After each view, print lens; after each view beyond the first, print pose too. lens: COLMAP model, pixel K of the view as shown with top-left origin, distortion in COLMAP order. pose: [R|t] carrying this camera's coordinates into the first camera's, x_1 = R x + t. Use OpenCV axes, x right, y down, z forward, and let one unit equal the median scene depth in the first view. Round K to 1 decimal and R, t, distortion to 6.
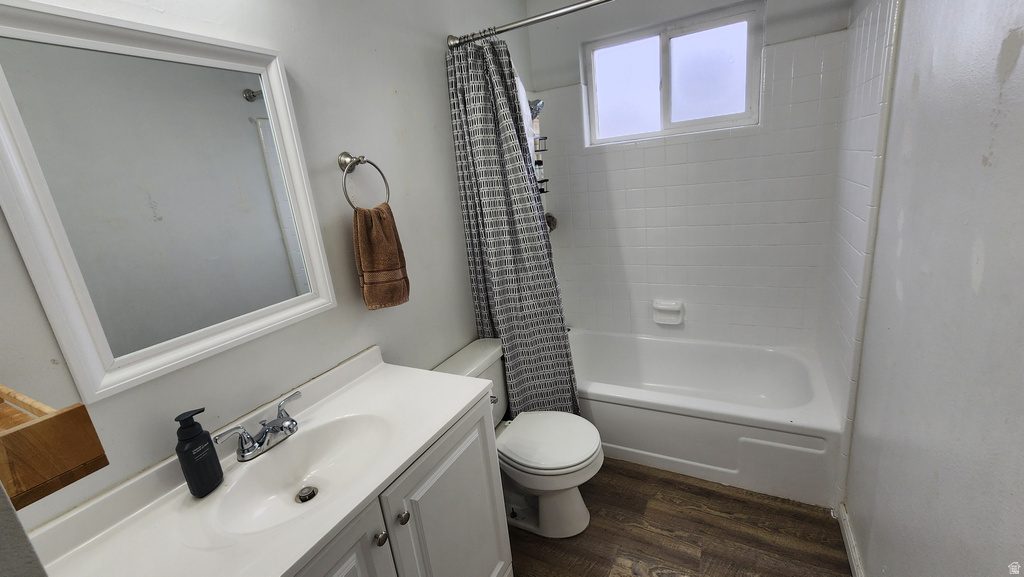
lens RADIAL K [[424.4, 0, 515.1], [0, 424.4, 285.0], [0, 0, 1]] dist [-0.002880, 0.000697]
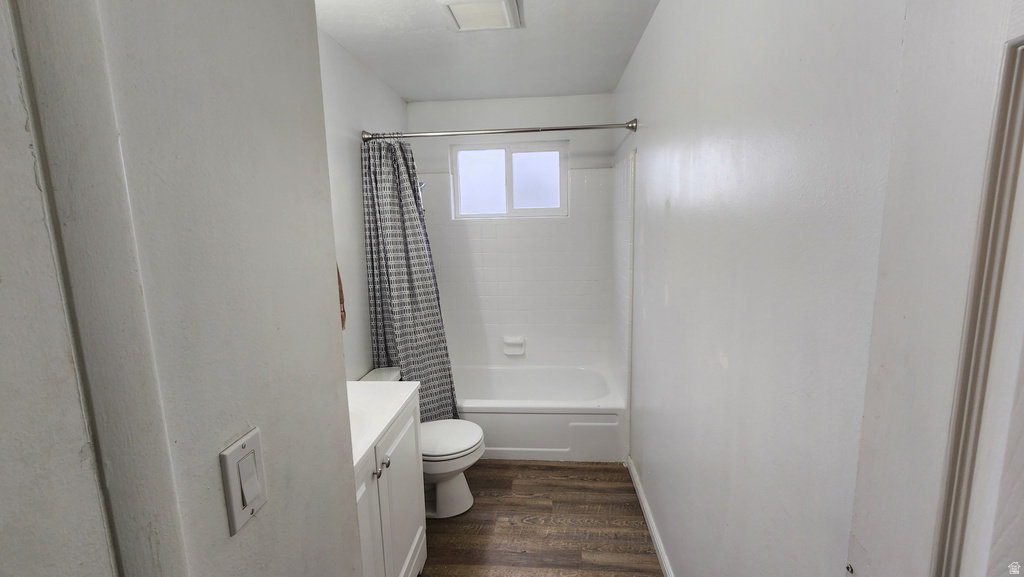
lens RADIAL K [[424.4, 0, 515.1], [0, 424.4, 285.0], [0, 0, 1]] dist [-0.002880, 0.000697]
pose [[0.914428, 0.024753, 0.403992, -0.239781], [0.032924, 0.990271, -0.135198, 0.076391], [-0.403408, 0.136930, 0.904717, -0.307948]]
